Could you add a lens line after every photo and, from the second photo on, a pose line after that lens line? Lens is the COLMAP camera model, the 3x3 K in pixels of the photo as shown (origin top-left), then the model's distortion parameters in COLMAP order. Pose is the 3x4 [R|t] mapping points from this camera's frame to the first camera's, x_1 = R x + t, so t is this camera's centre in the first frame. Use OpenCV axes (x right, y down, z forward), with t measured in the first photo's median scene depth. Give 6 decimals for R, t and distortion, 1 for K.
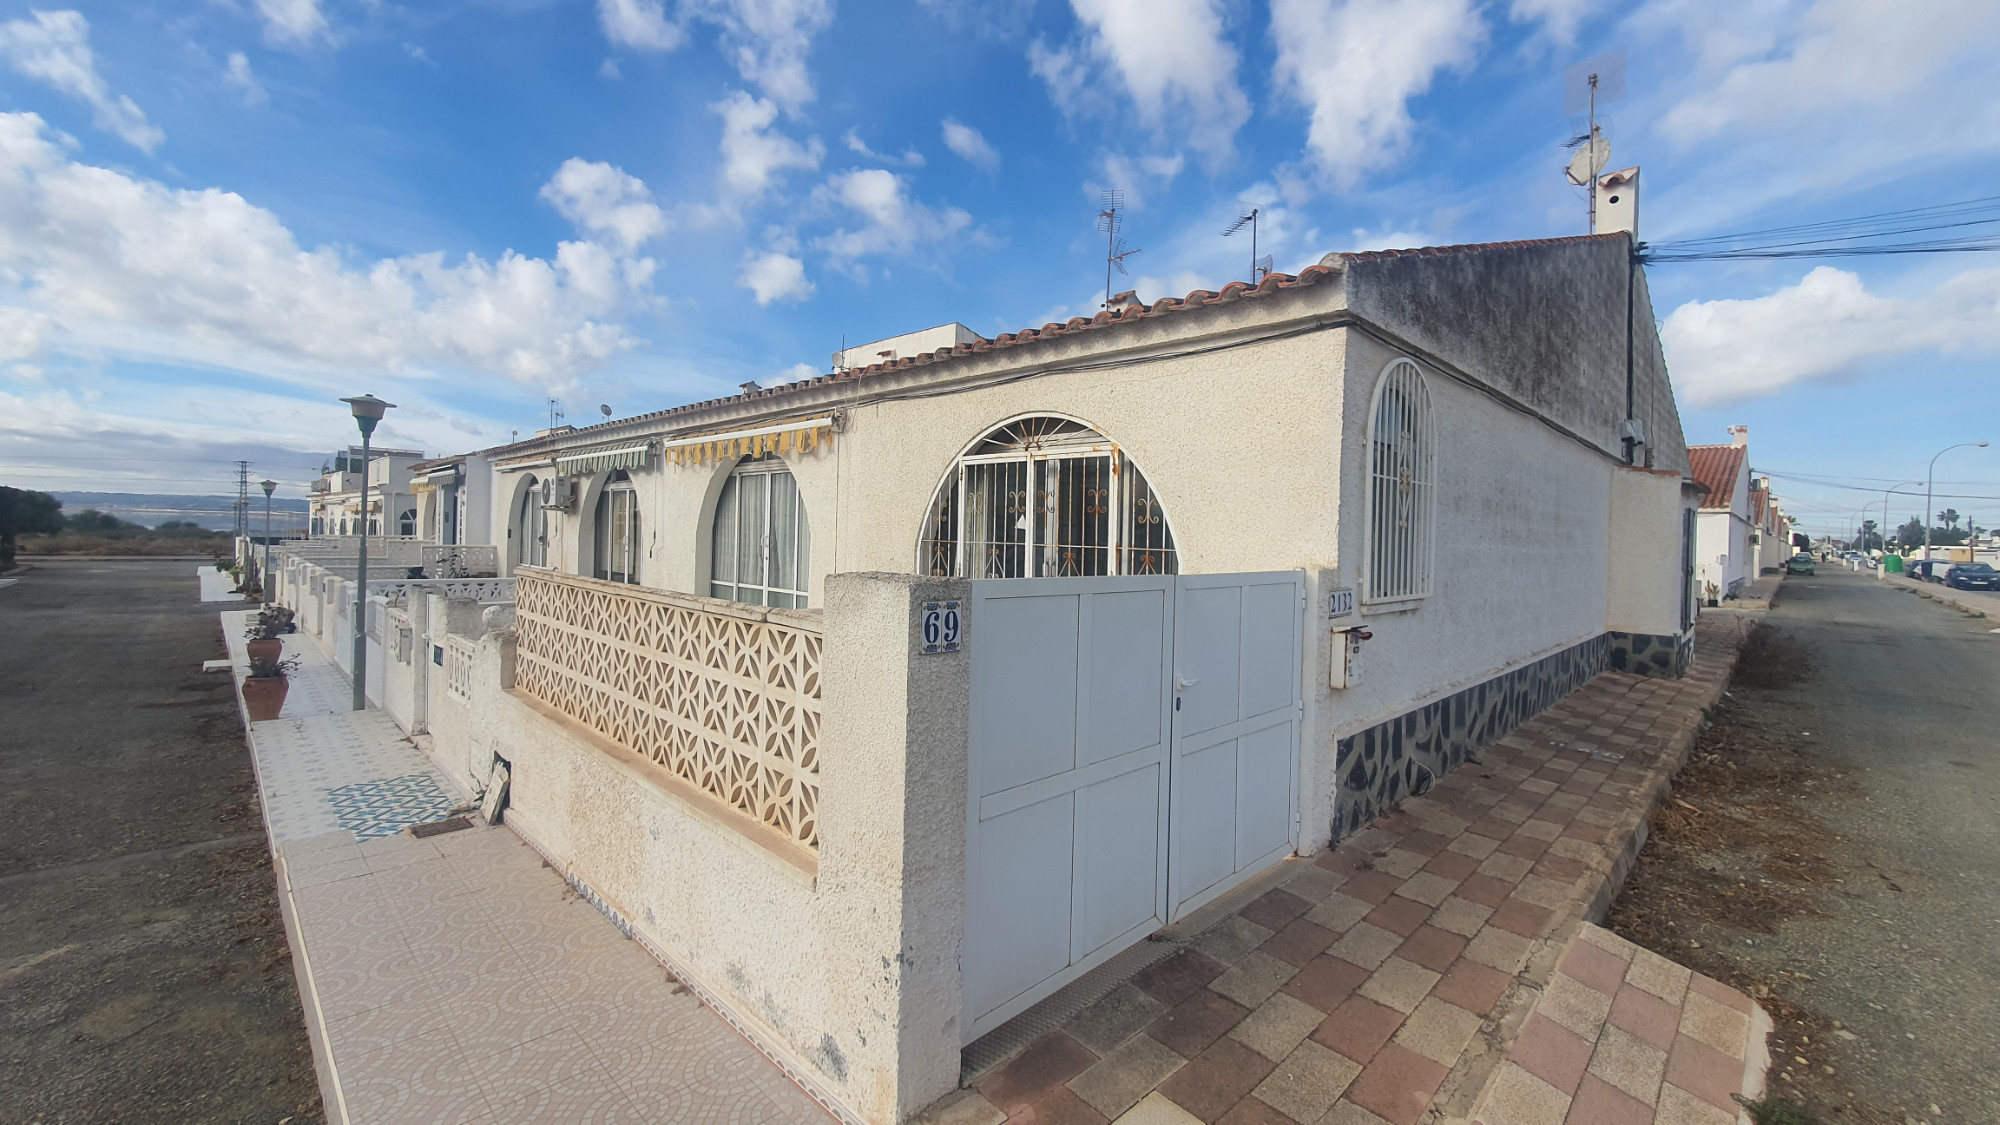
lens RADIAL K [[799.3, 0, 1001.1], [0, 799.3, 535.3], [0, 0, 1]] dist [0.002073, -0.001939]
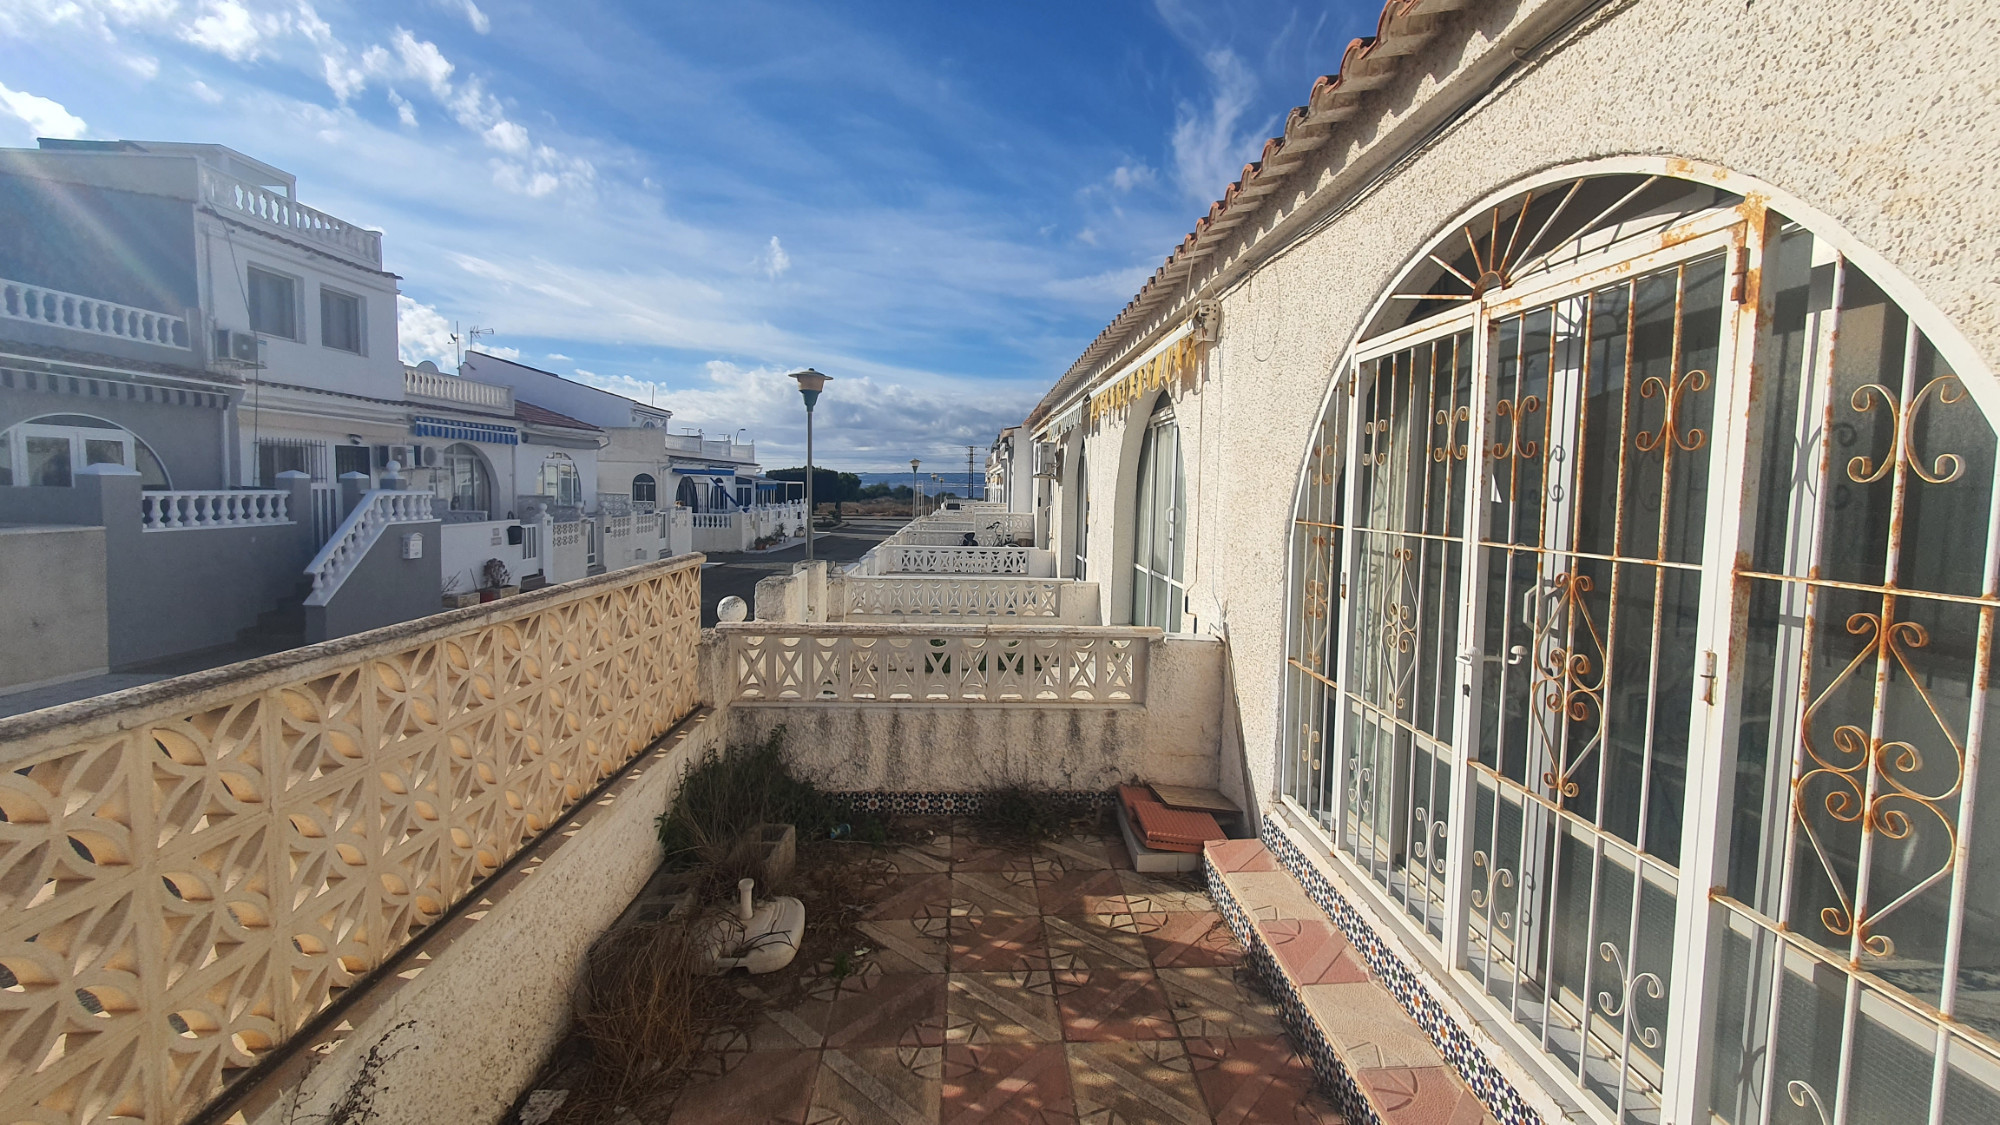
lens RADIAL K [[799.3, 0, 1004.4], [0, 799.3, 546.5], [0, 0, 1]] dist [0.002073, -0.001939]
pose [[0.737710, 0.035943, -0.674160, 0.140066], [0.003657, 0.998354, 0.057229, -0.010420], [0.675108, -0.044684, 0.736365, 0.606464]]
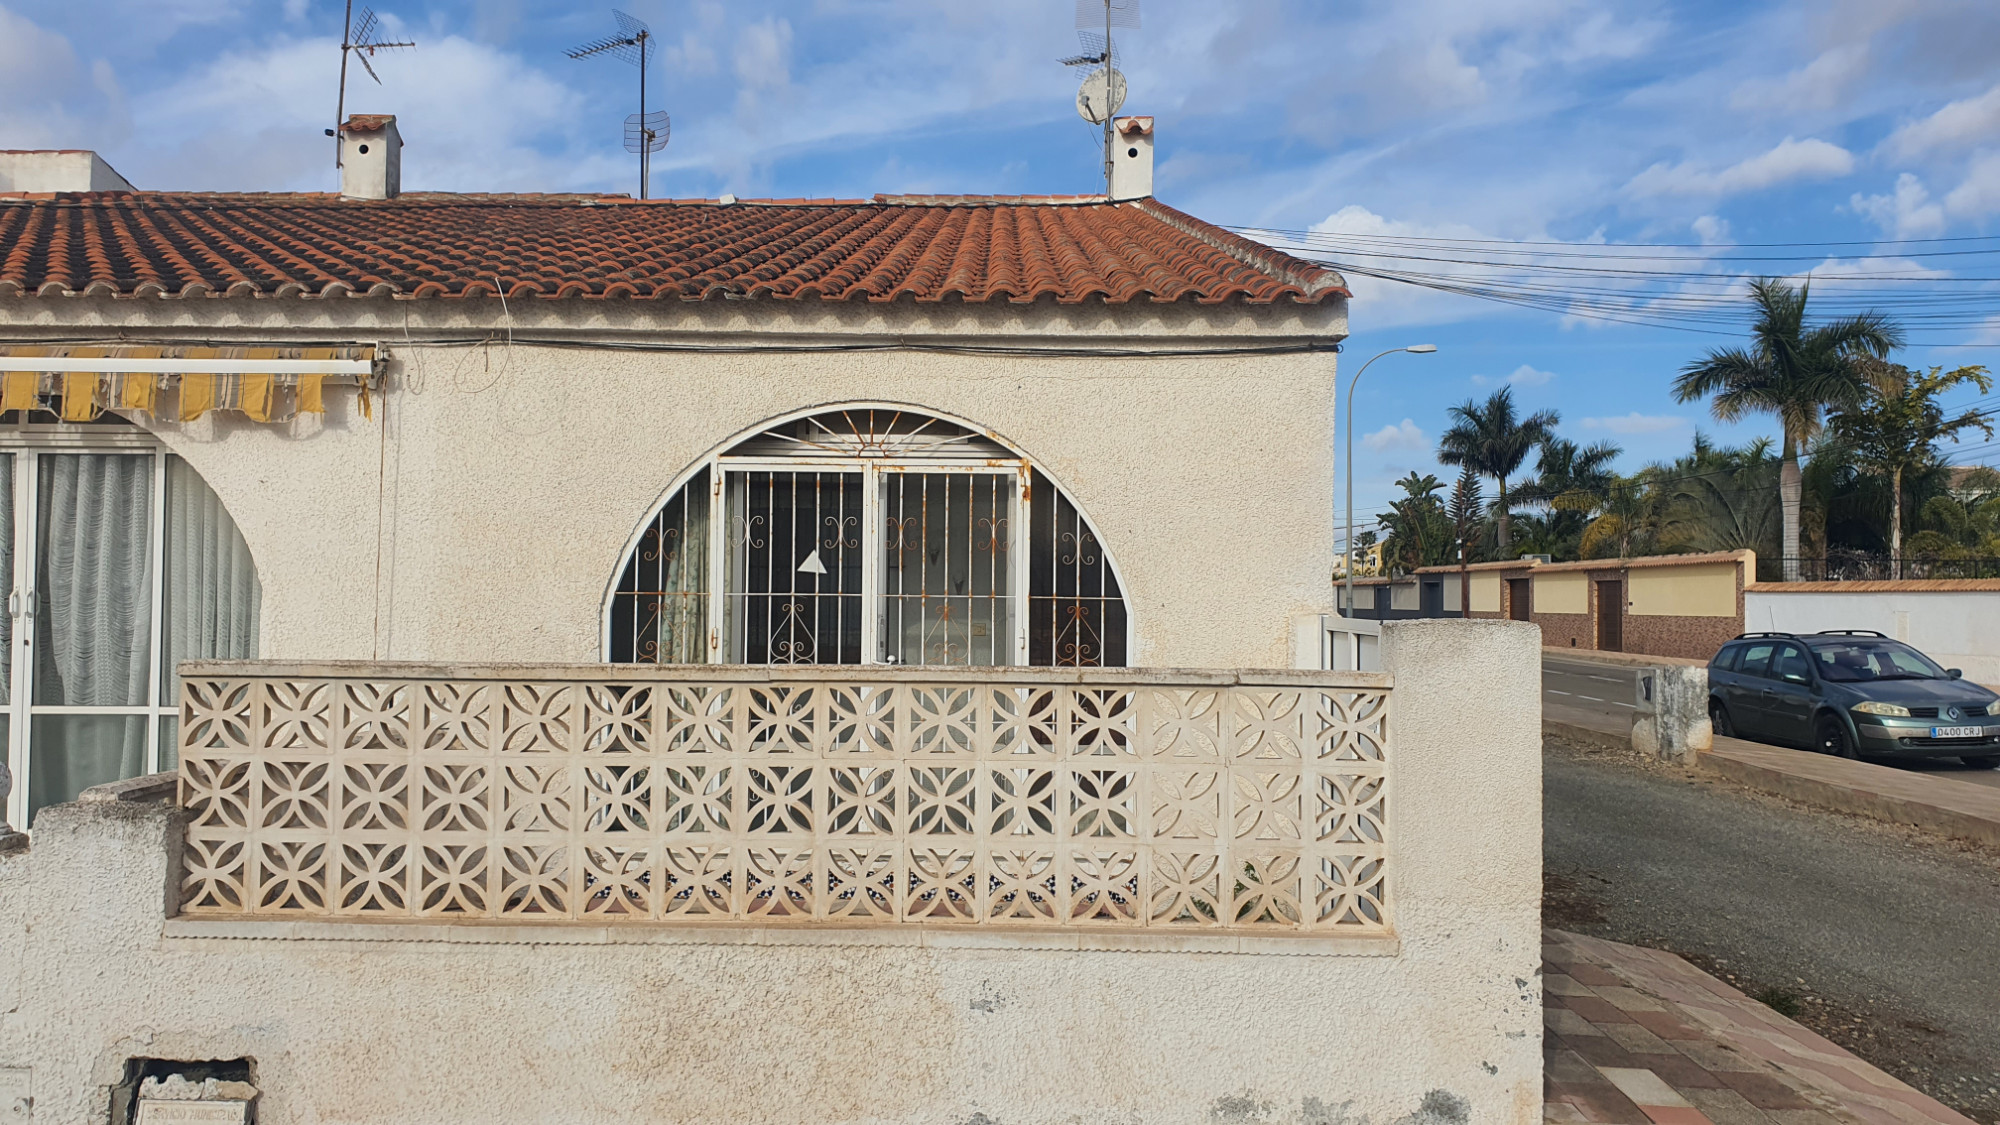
lens RADIAL K [[1573.5, 0, 954.2], [0, 1573.5, 532.0], [0, 0, 1]] dist [0.035843, -0.020973]
pose [[0.719208, 0.012805, 0.694677, -0.900191], [0.008636, 0.999588, -0.027366, -0.006344], [-0.694741, 0.025681, 0.718801, -0.002034]]
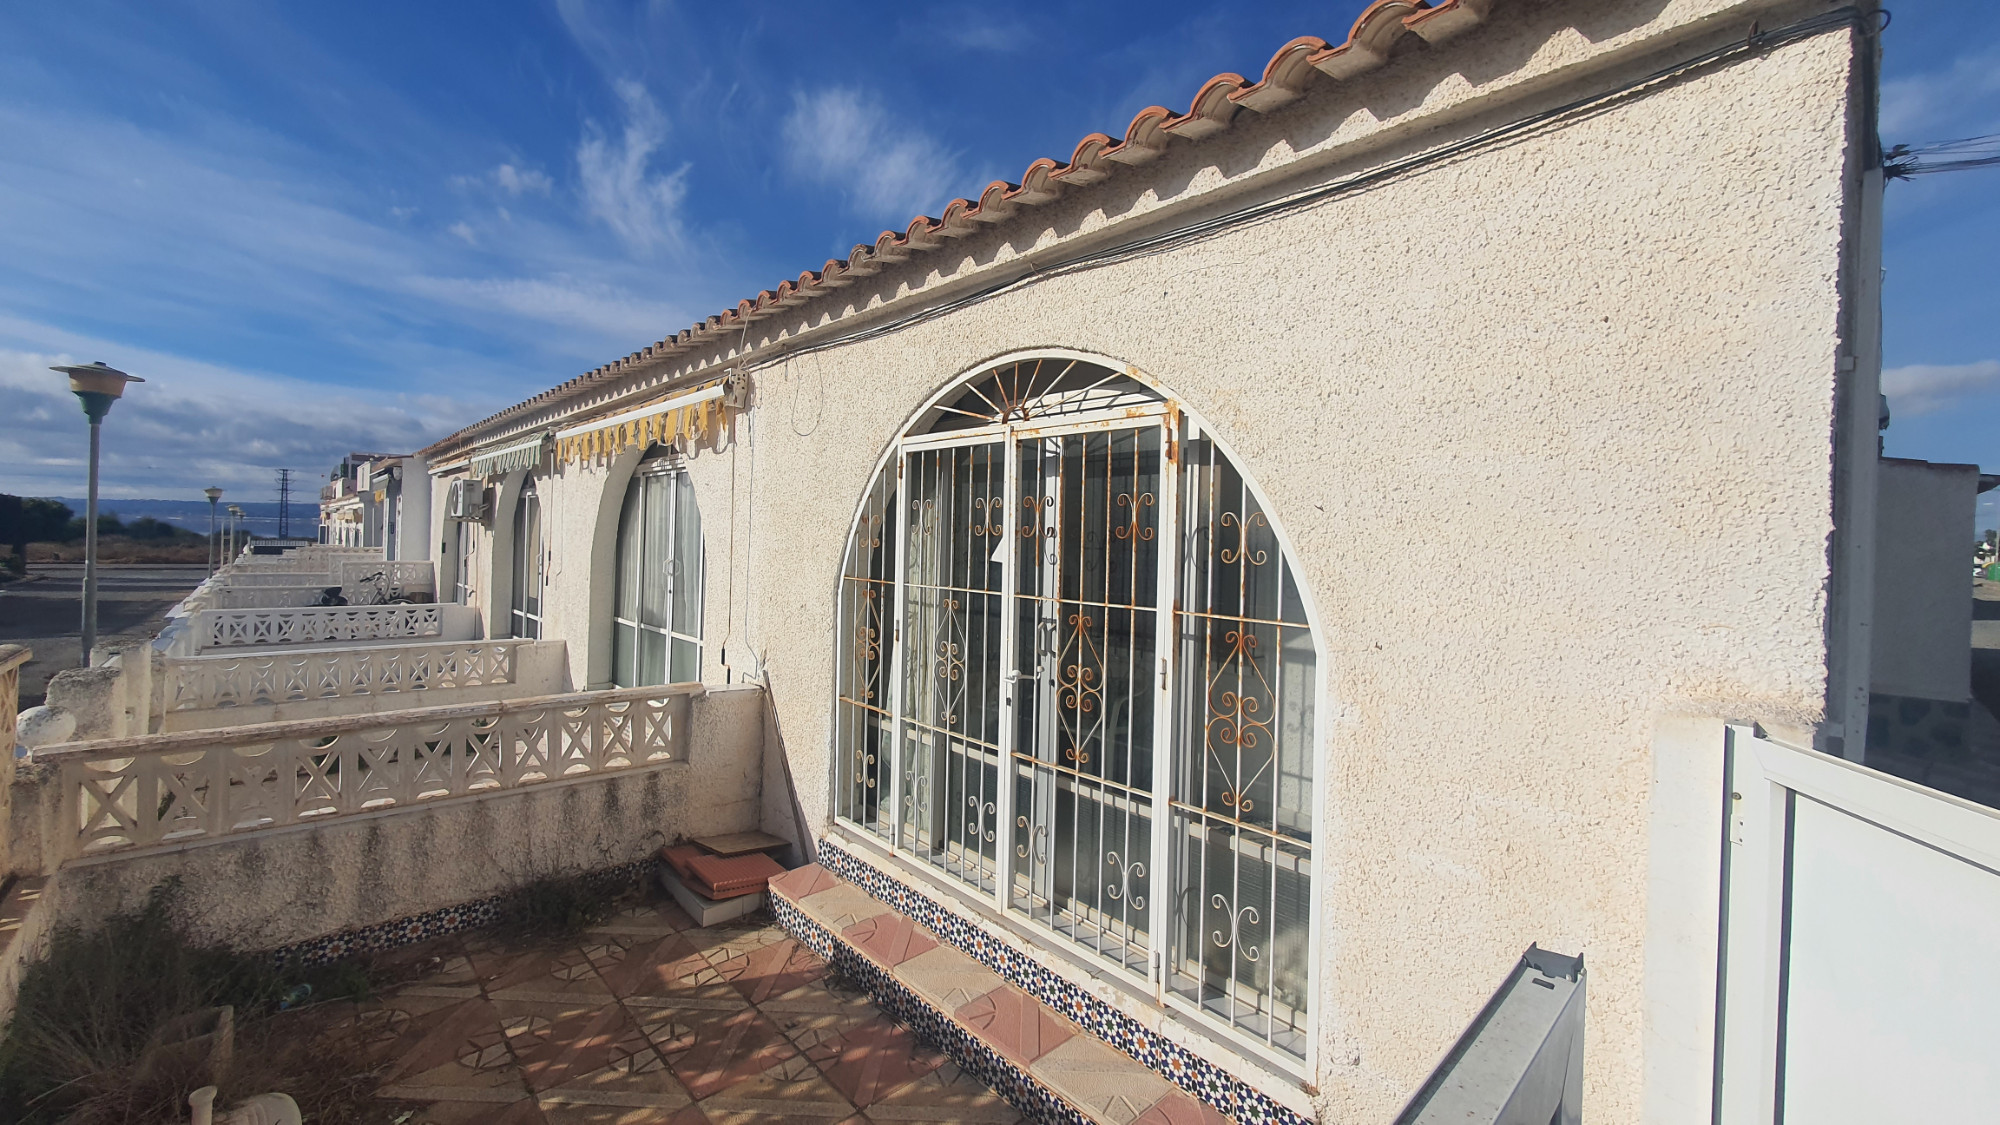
lens RADIAL K [[799.3, 0, 995.8], [0, 799.3, 545.5], [0, 0, 1]] dist [0.002073, -0.001939]
pose [[0.998813, -0.000944, -0.048695, 0.057278], [0.001275, 0.999976, 0.006783, -0.028146], [0.048688, -0.006837, 0.998791, 0.493551]]
